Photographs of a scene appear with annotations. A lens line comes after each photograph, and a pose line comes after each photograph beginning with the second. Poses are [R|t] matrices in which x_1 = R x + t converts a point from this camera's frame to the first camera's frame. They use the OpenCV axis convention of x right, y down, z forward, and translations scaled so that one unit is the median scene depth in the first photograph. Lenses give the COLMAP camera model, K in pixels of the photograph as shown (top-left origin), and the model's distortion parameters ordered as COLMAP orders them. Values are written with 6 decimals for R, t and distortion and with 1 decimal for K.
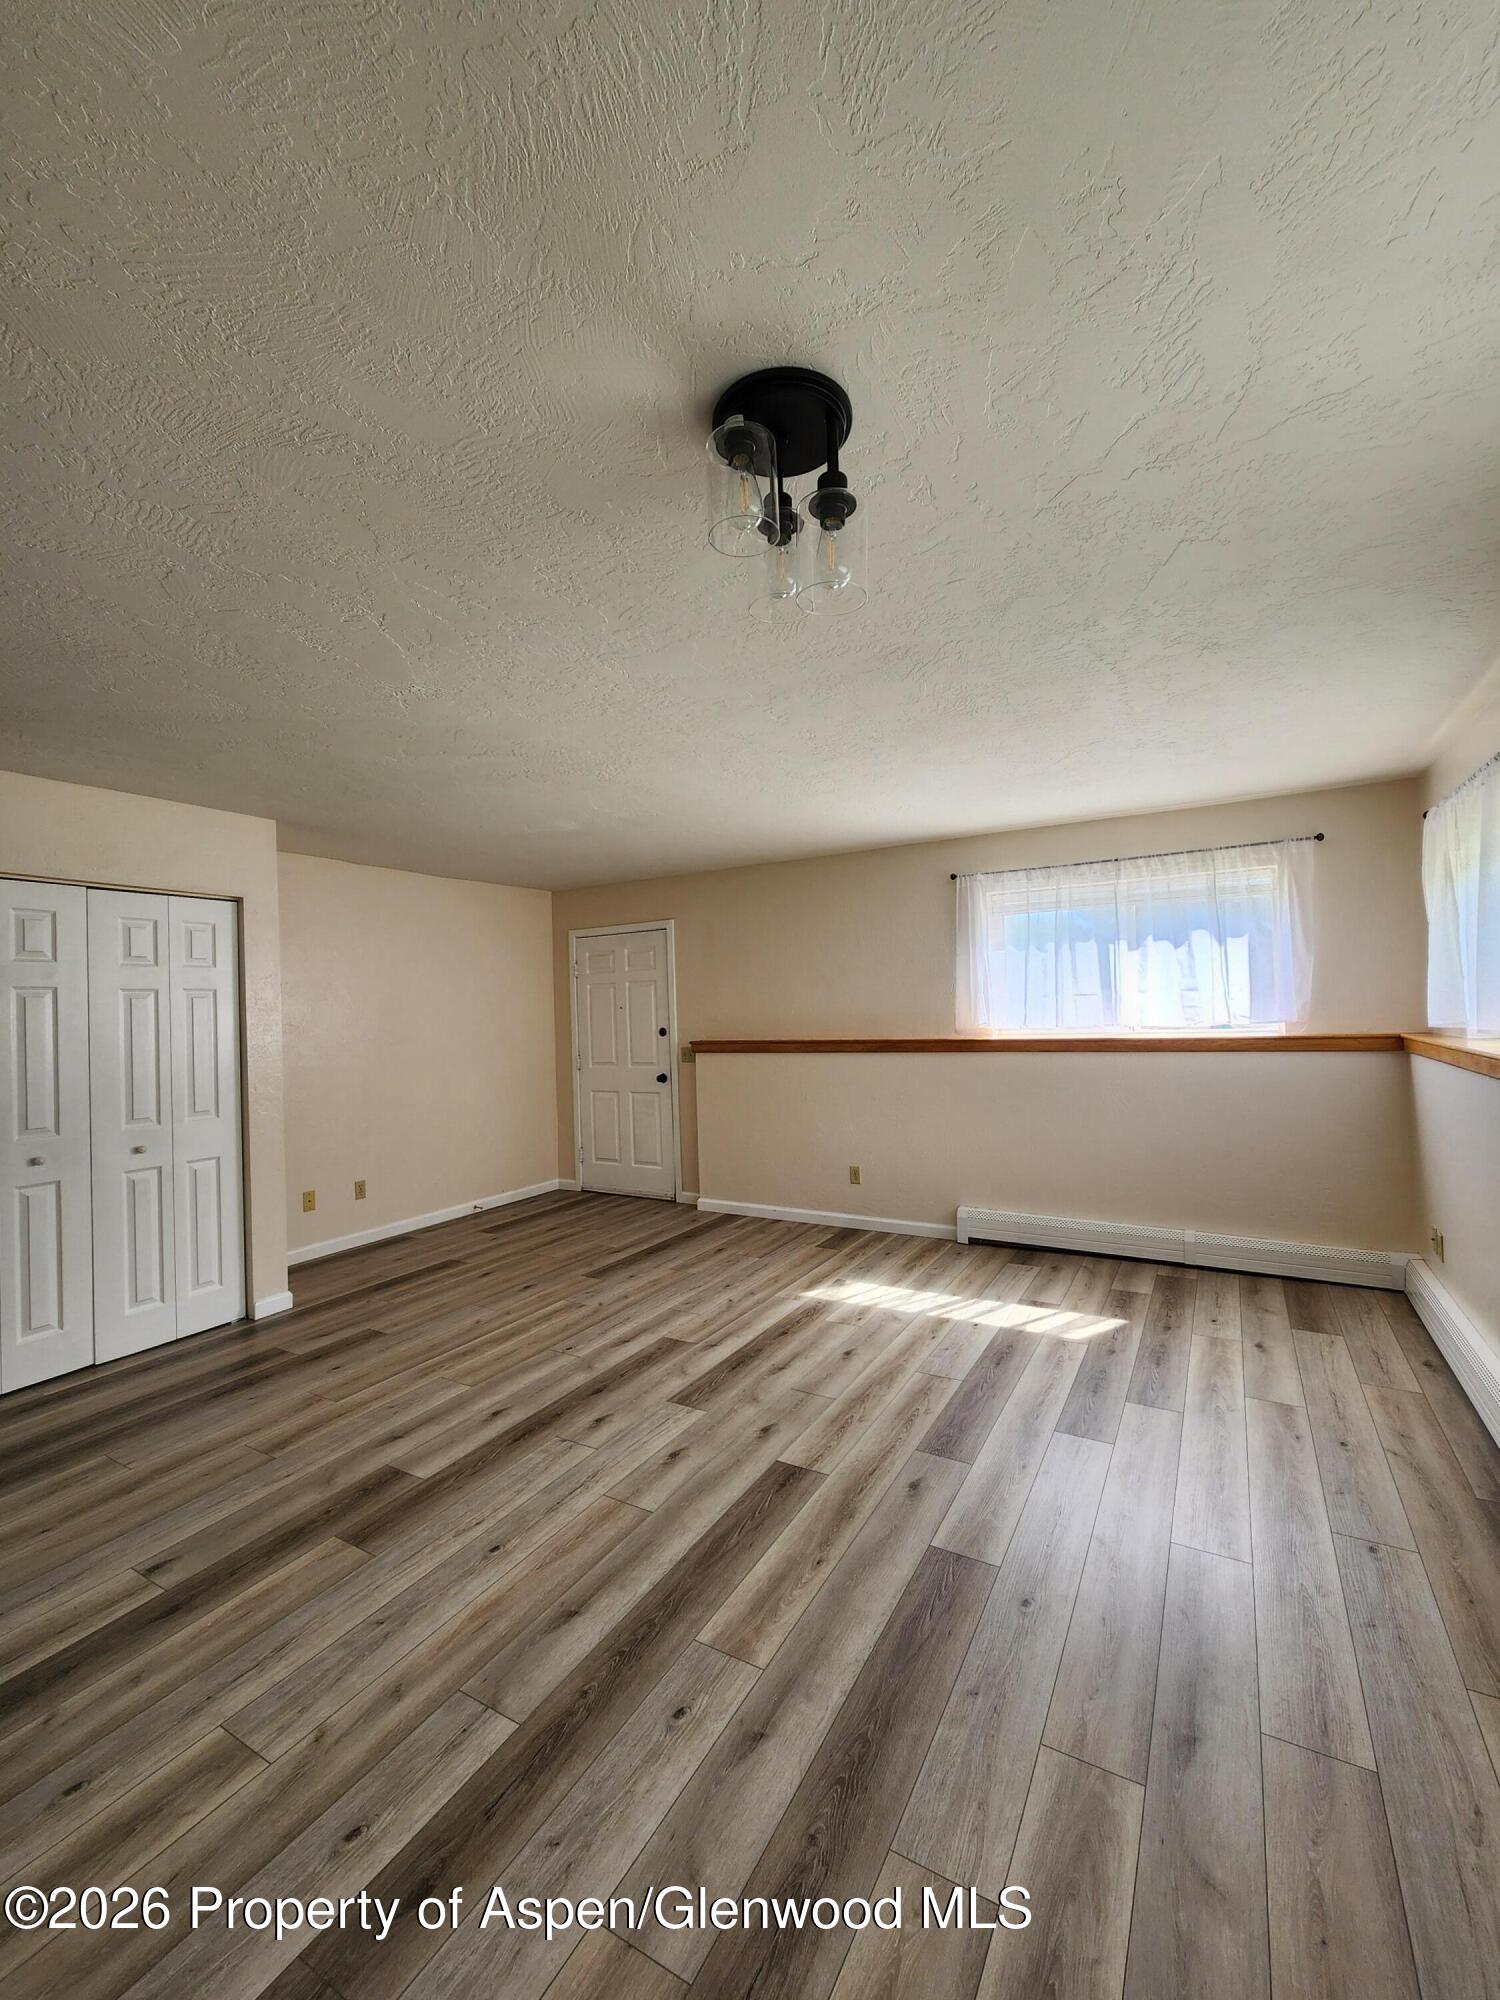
lens RADIAL K [[816.1, 0, 748.9], [0, 816.1, 1001.4], [0, 0, 1]] dist [0.000165, -0.002433]
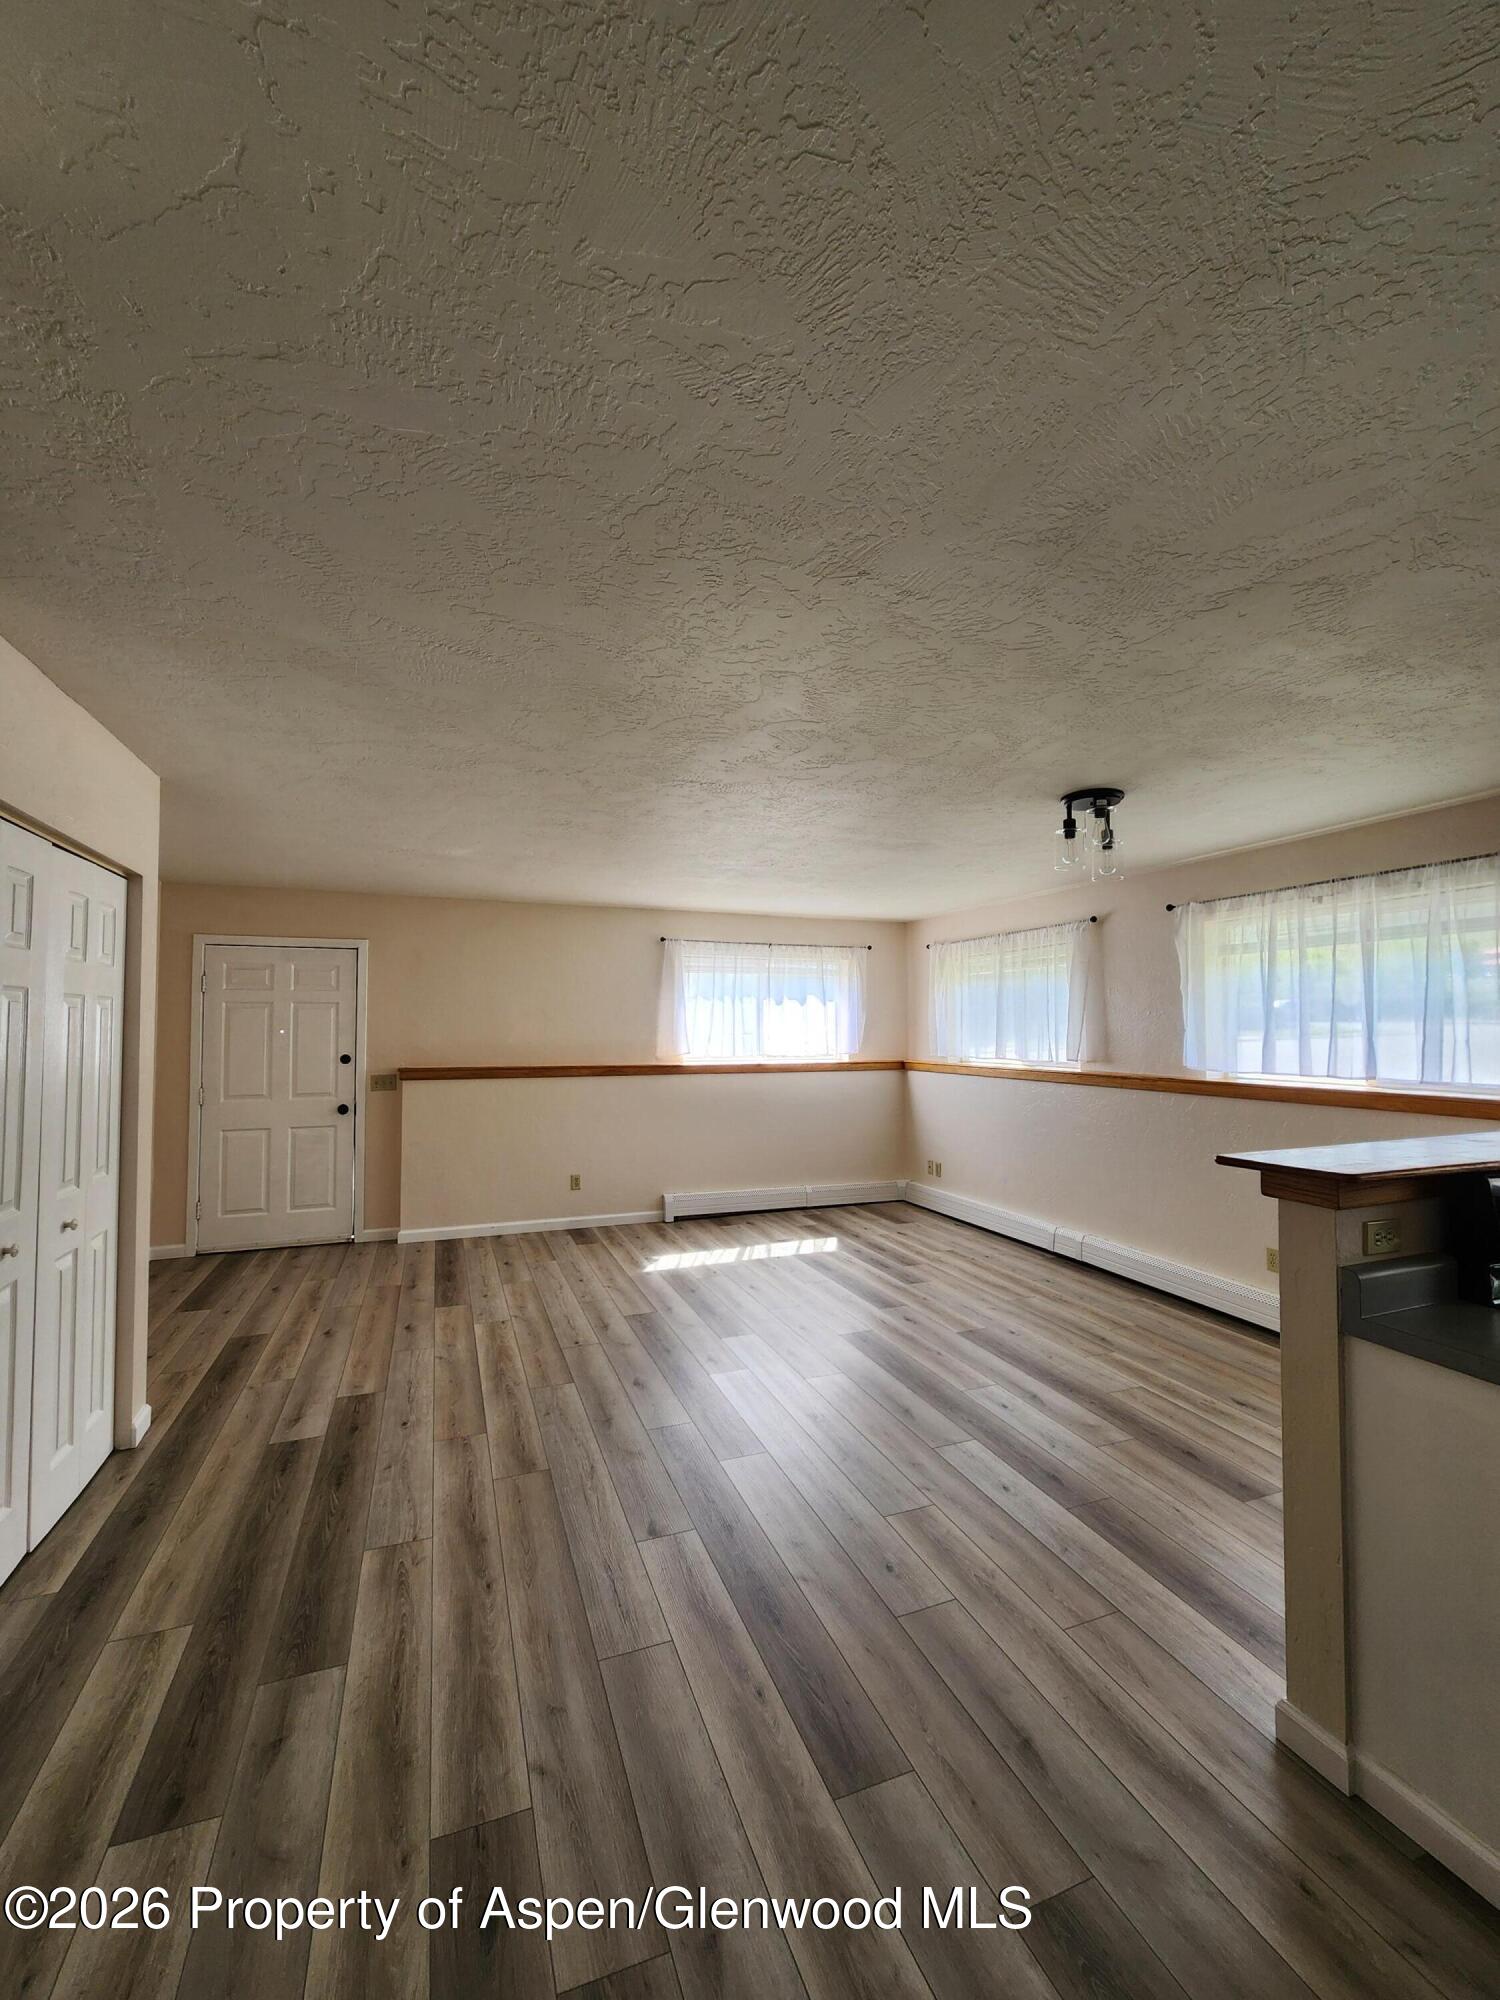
lens RADIAL K [[816.1, 0, 752.0], [0, 816.1, 1003.4], [0, 0, 1]] dist [0.000165, -0.002433]
pose [[0.625458, 0.055638, 0.778272, -0.902714], [-0.027702, 0.998409, -0.049112, 0.012221], [-0.779766, 0.009157, 0.626004, 0.109407]]
